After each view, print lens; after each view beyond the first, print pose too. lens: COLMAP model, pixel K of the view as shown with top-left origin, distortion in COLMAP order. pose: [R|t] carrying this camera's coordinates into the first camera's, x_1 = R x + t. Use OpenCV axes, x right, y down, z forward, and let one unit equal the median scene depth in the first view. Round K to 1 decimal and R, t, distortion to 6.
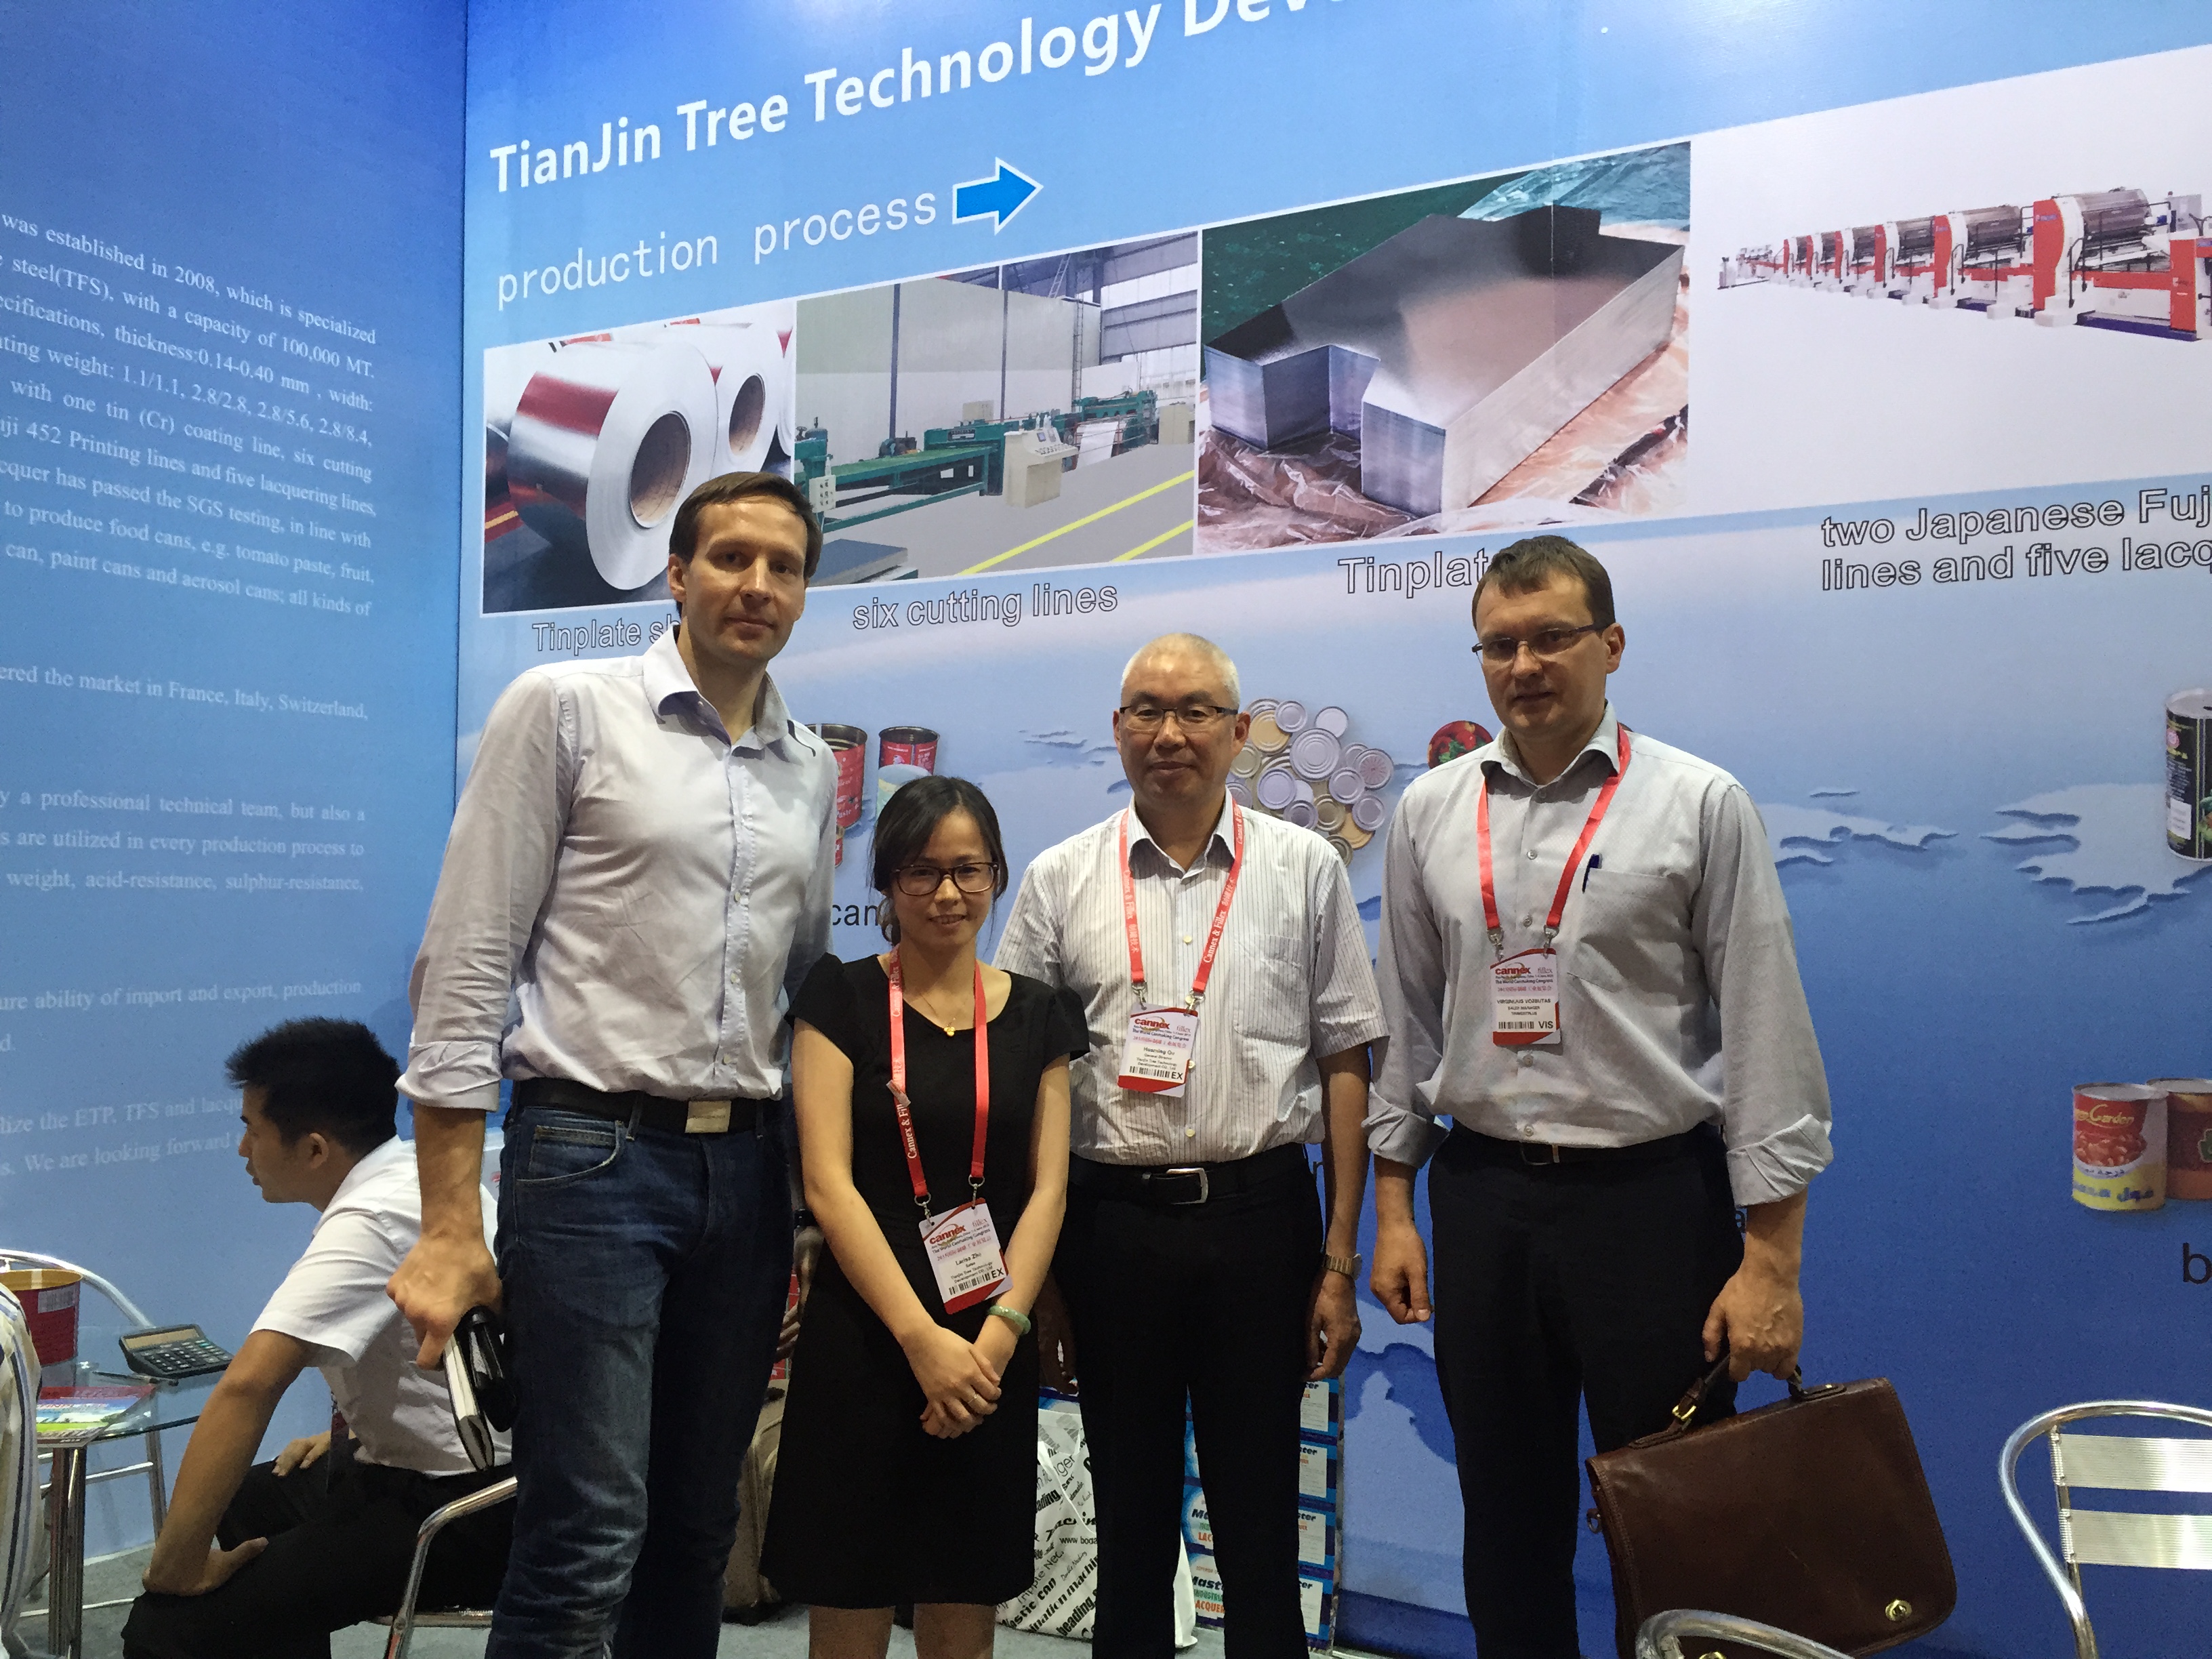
lens RADIAL K [[2106.2, 0, 1106.0], [0, 2106.2, 829.5], [0, 0, 1]] dist [0.115558, -0.200643]
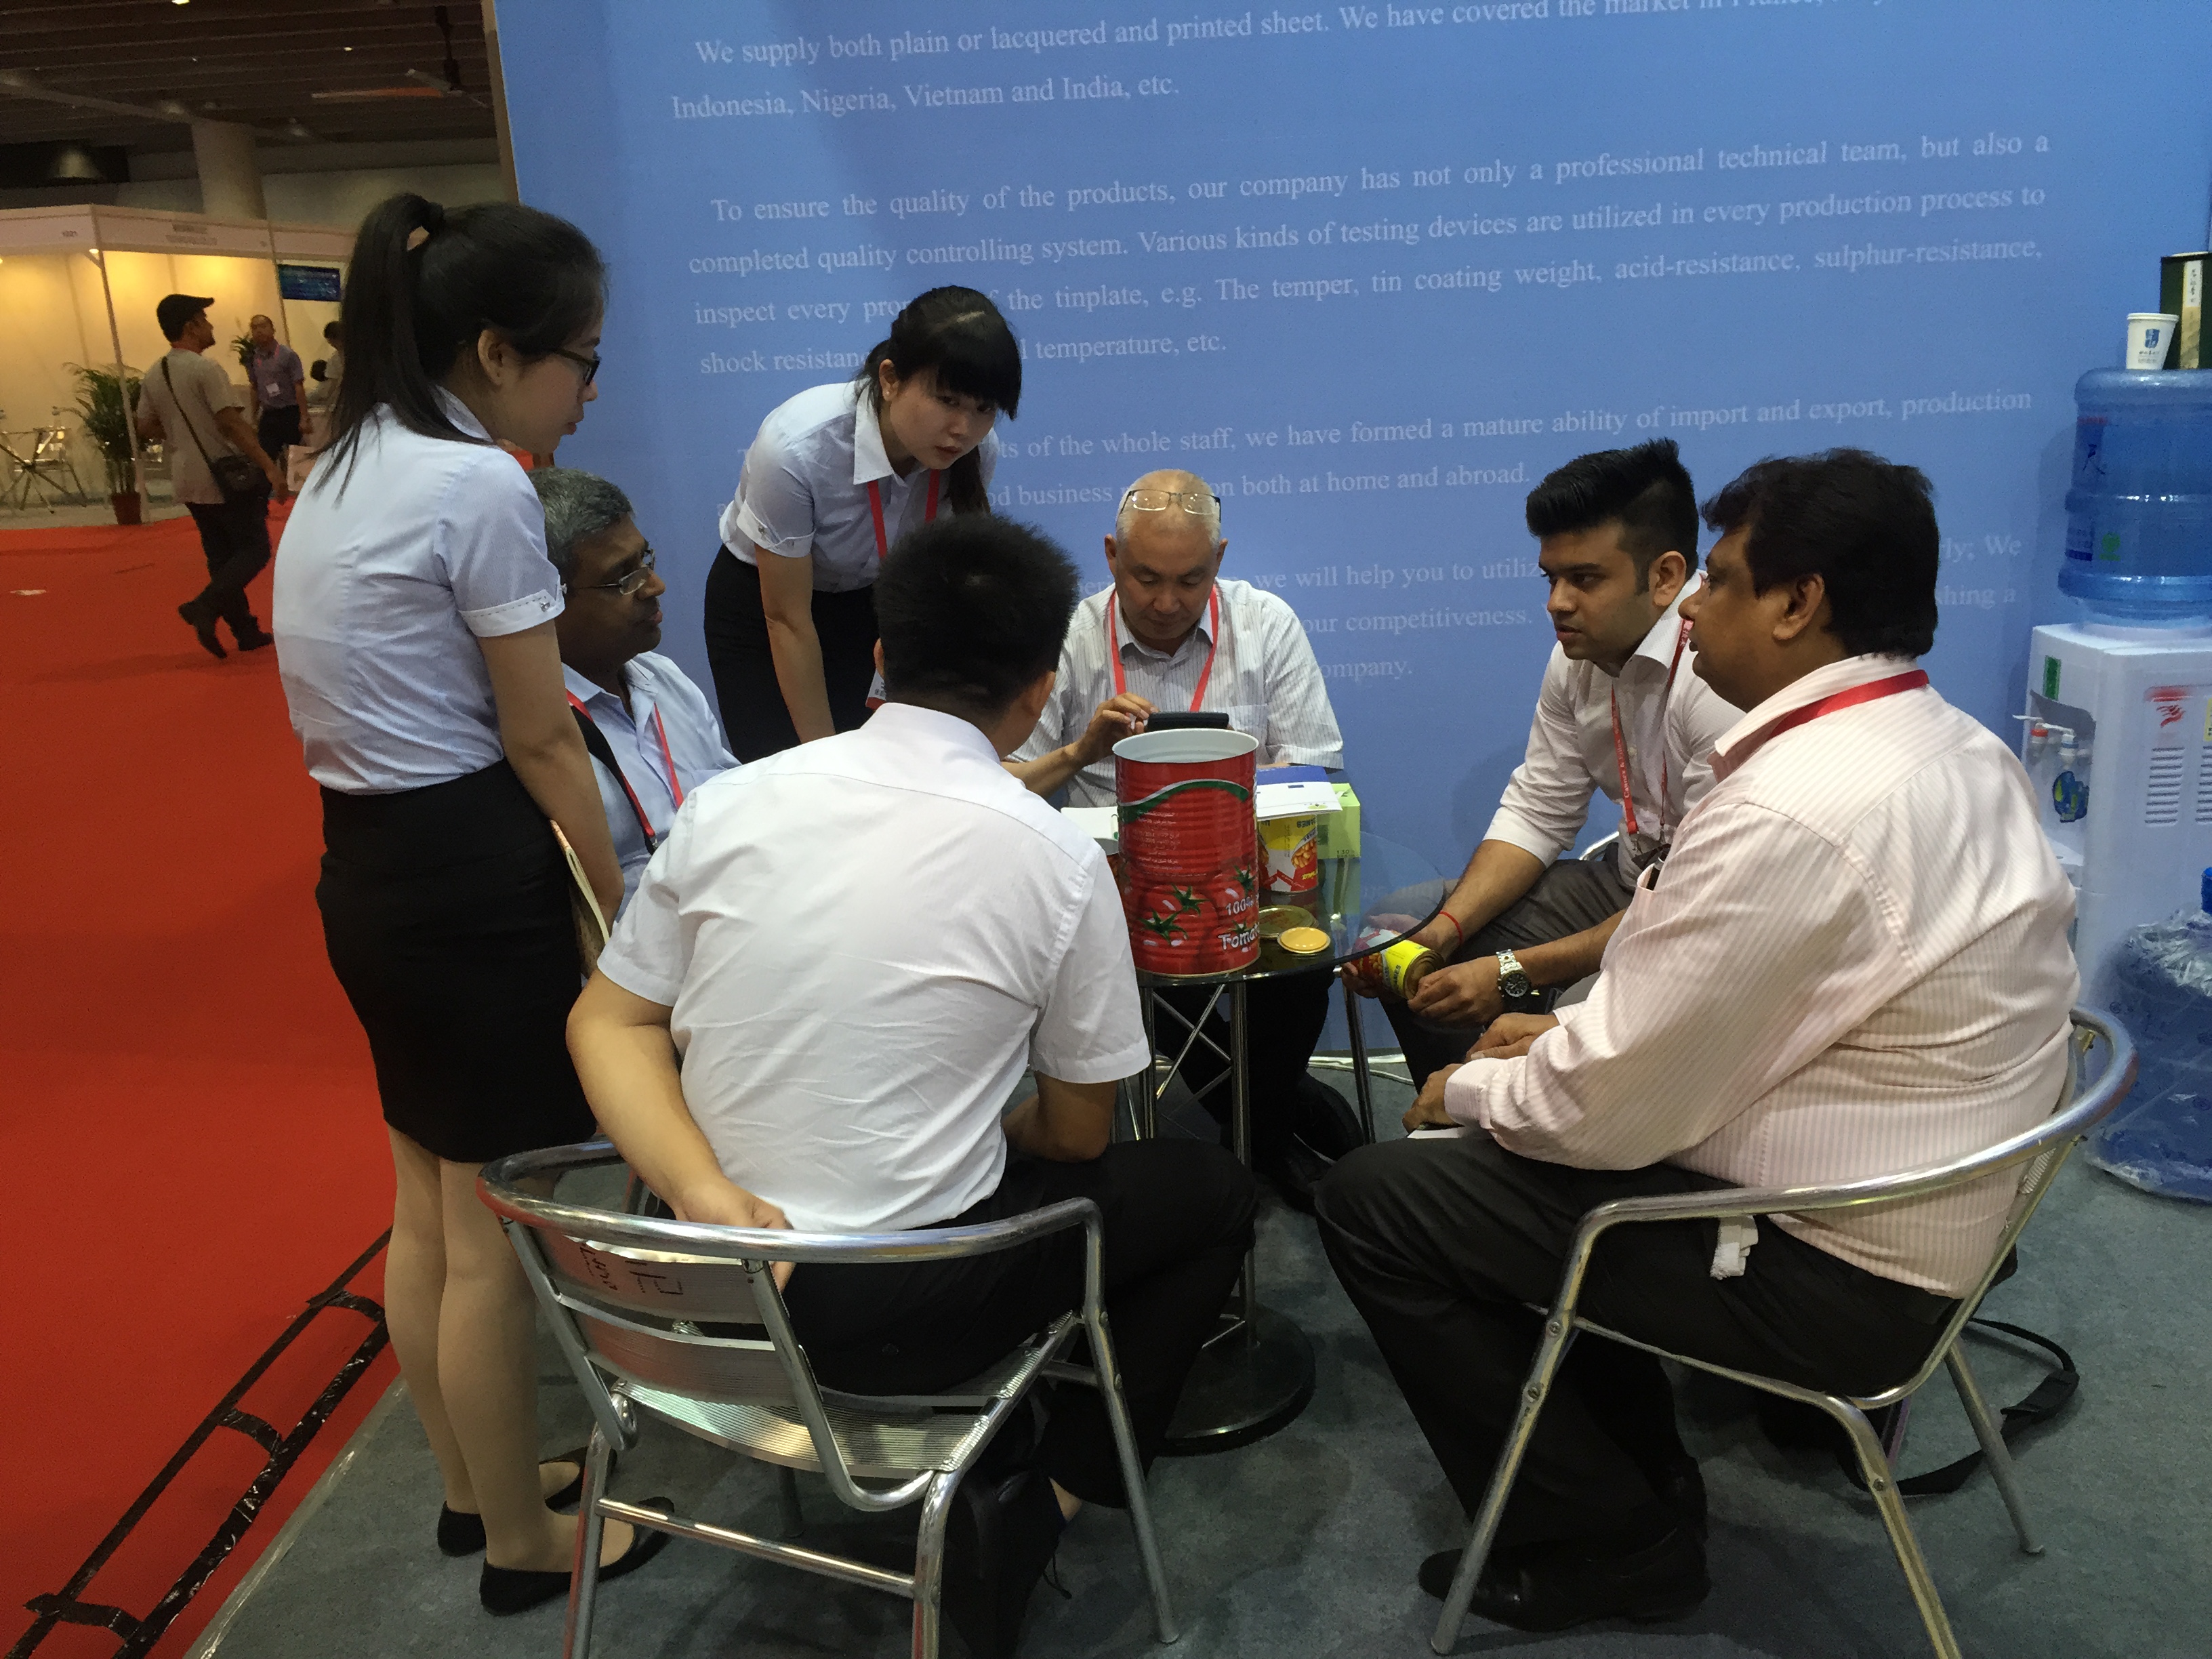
lens RADIAL K [[2106.2, 0, 1106.0], [0, 2106.2, 829.5], [0, 0, 1]] dist [0.115558, -0.200643]
pose [[0.407474, 0.191214, -0.892974, 0.218663], [0.079702, 0.966656, 0.243361, 0.018135], [0.909732, -0.170335, 0.378647, 0.523674]]
